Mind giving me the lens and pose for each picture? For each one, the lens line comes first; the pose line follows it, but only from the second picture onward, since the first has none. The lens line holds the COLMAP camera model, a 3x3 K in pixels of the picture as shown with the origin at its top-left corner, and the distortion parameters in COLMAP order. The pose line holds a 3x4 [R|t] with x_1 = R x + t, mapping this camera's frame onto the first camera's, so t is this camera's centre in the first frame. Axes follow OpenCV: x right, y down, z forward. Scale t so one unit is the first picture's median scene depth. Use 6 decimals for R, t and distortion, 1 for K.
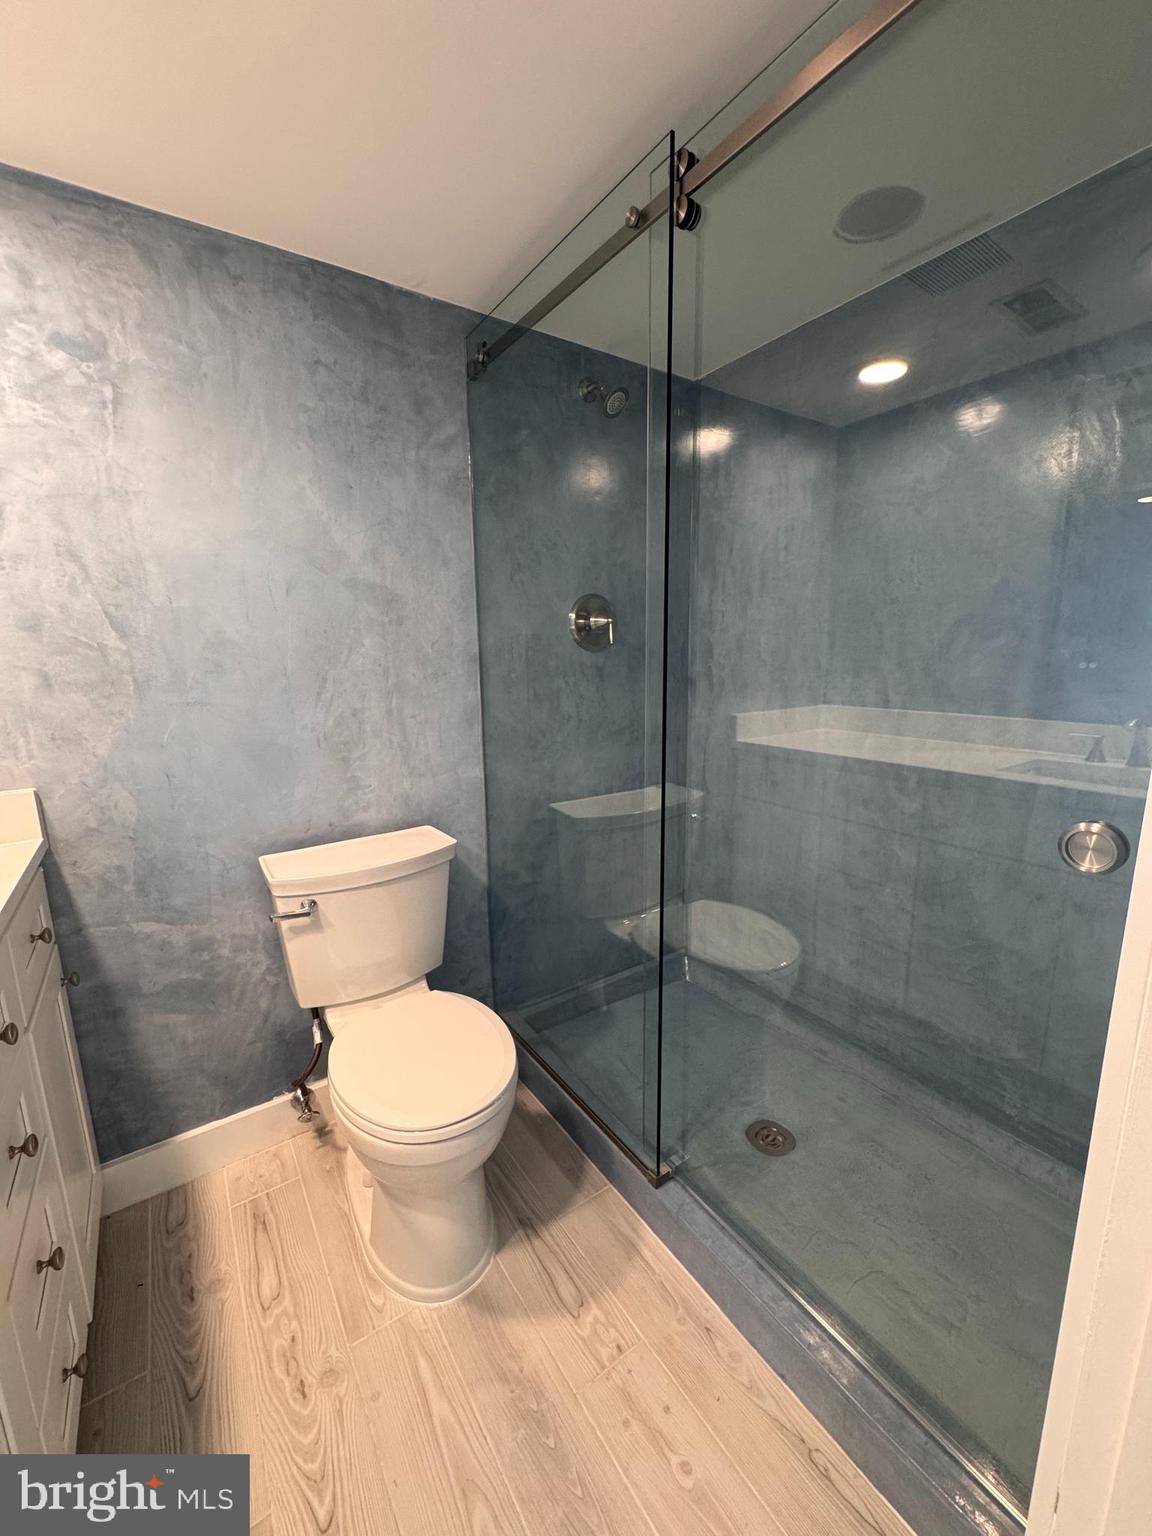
lens RADIAL K [[612.9, 0, 574.4], [0, 612.9, 766.7], [0, 0, 1]] dist [0.001921, 0.000038]
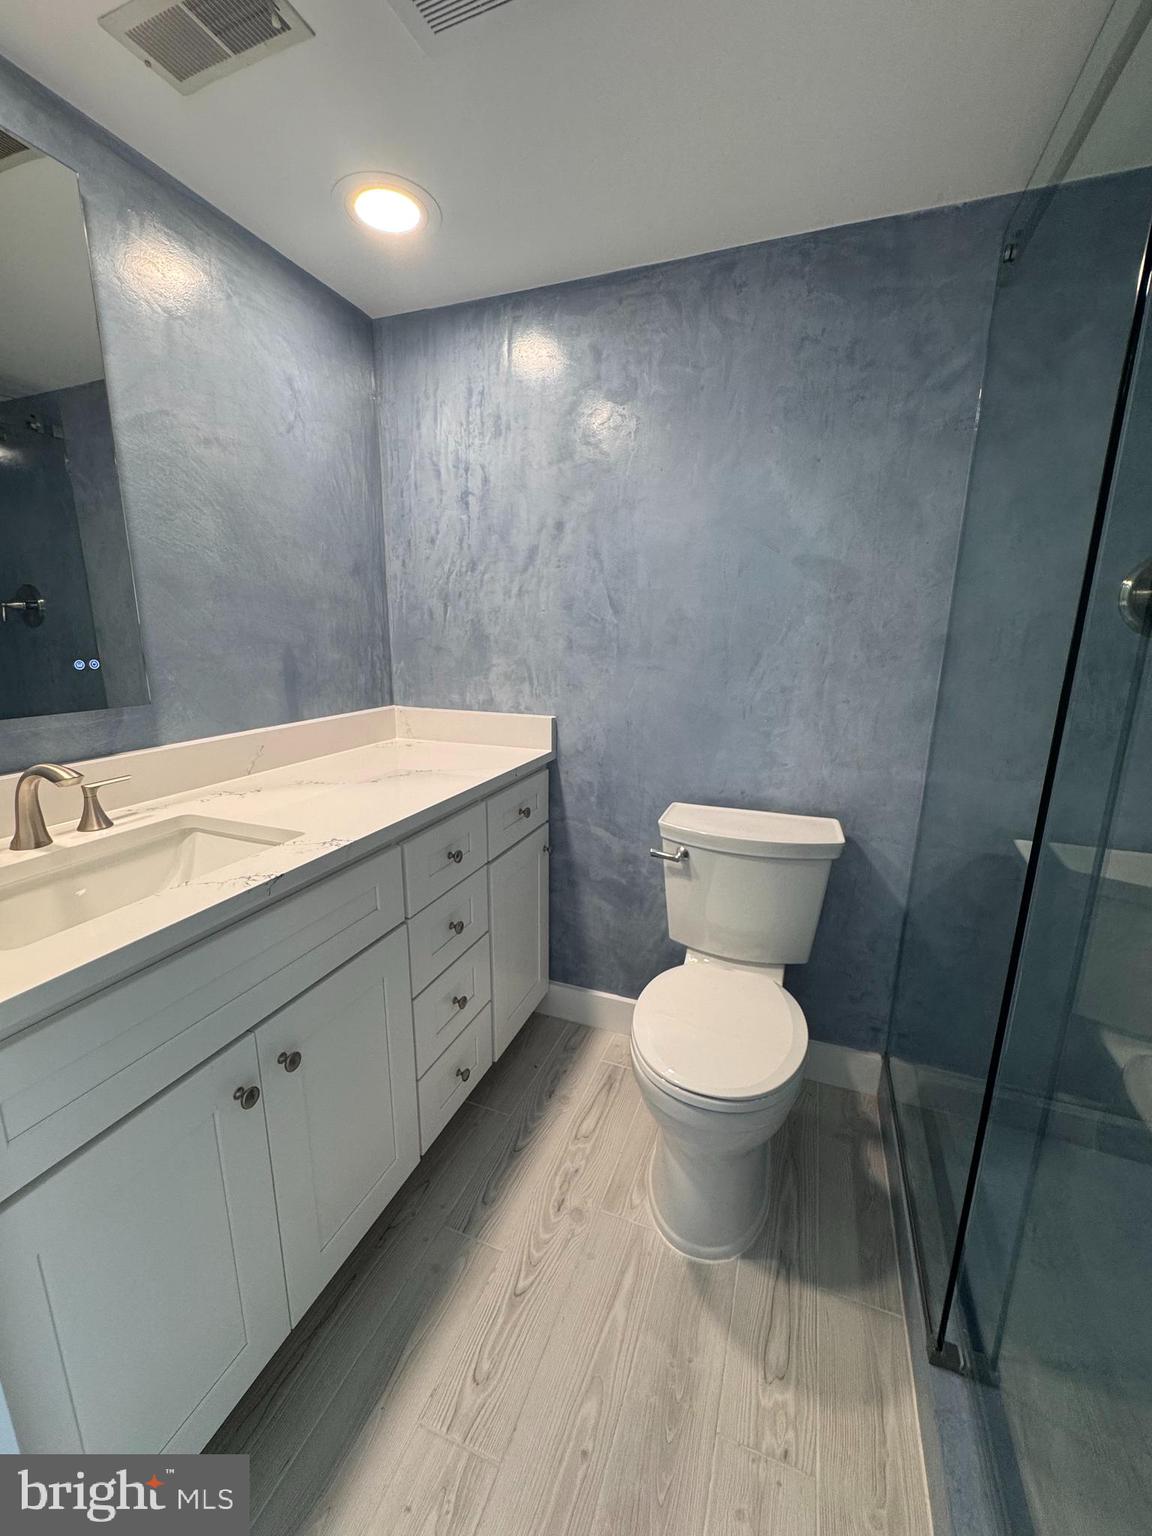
lens RADIAL K [[612.9, 0, 578.5], [0, 612.9, 765.6], [0, 0, 1]] dist [0.001921, 0.000038]
pose [[0.576397, 0.203048, -0.791542, 0.314899], [-0.173177, 0.976988, 0.124512, -0.039192], [0.798609, 0.065308, 0.598296, 0.155928]]
